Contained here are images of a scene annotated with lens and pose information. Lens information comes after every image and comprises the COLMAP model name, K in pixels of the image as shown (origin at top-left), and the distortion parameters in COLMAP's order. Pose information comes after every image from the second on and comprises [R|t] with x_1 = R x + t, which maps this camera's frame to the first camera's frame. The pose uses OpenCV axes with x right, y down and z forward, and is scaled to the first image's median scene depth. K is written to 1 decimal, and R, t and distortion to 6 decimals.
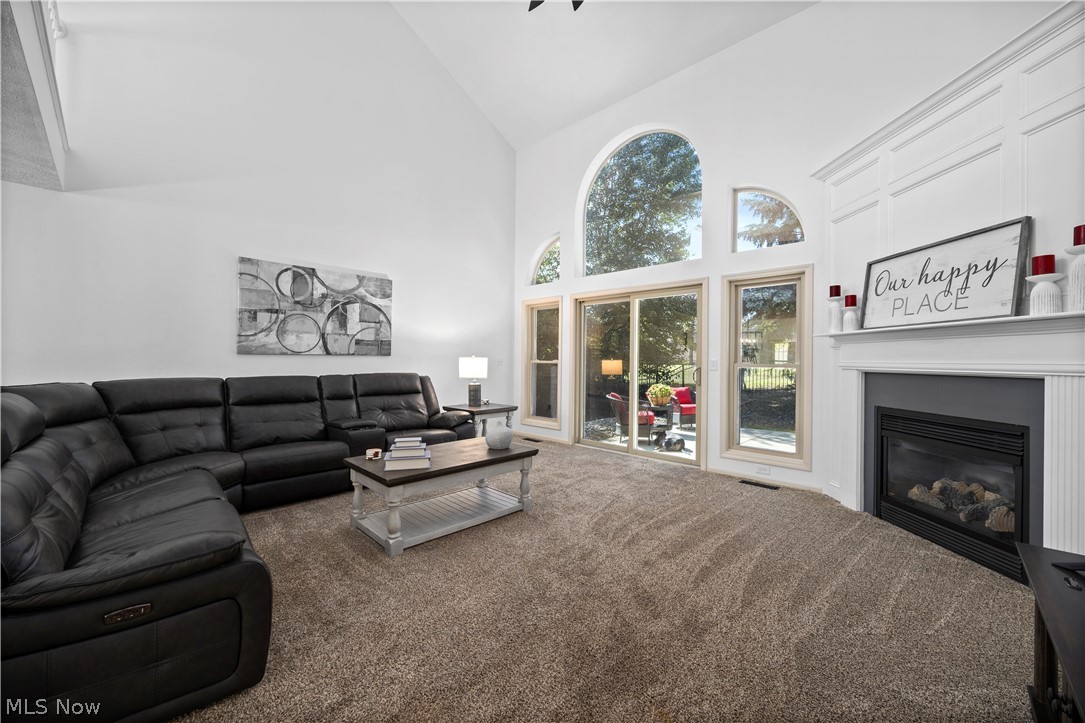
lens RADIAL K [[422.0, 0, 539.3], [0, 422.0, 360.3], [0, 0, 1]] dist [0.000889, 0.000192]
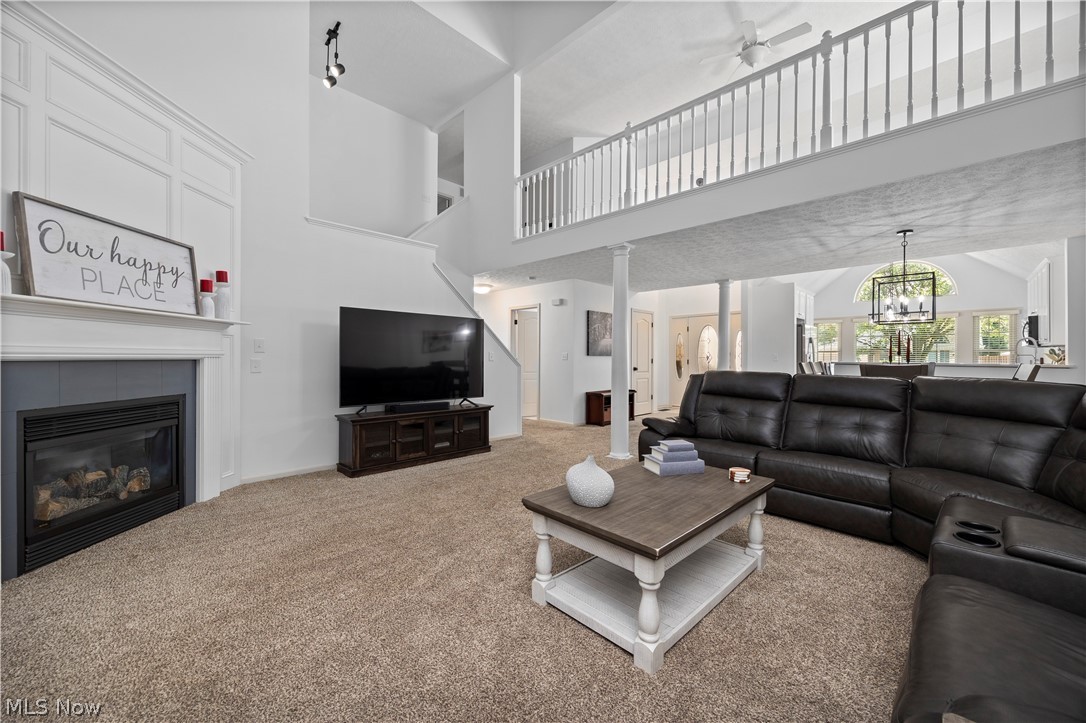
lens RADIAL K [[422.4, 0, 552.2], [0, 422.4, 360.8], [0, 0, 1]] dist [0.000889, 0.000192]
pose [[-0.999969, -0.006291, -0.004634, -0.048426], [-0.006313, 0.999969, 0.004611, 0.024344], [0.004605, 0.004640, -0.999979, 1.917957]]
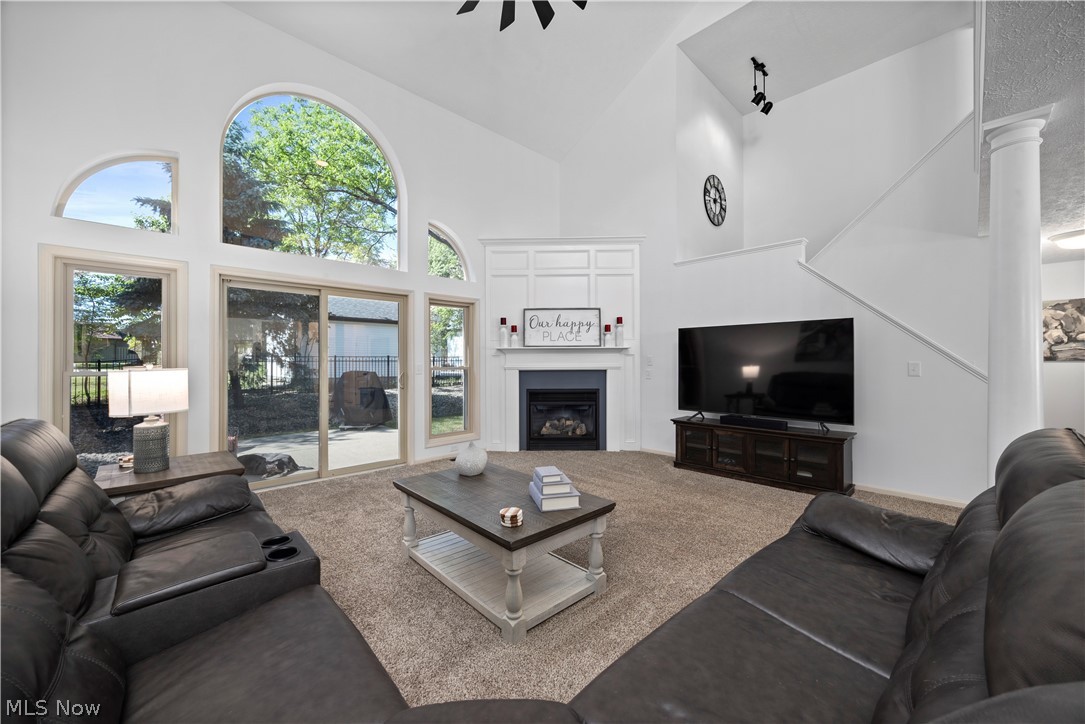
lens RADIAL K [[422.0, 0, 543.5], [0, 422.0, 360.9], [0, 0, 1]] dist [0.000889, 0.000192]
pose [[0.028062, -0.009900, 0.999557, -1.141169], [0.005331, 0.999938, 0.009754, -0.033060], [-0.999592, 0.005055, 0.028113, 1.005462]]
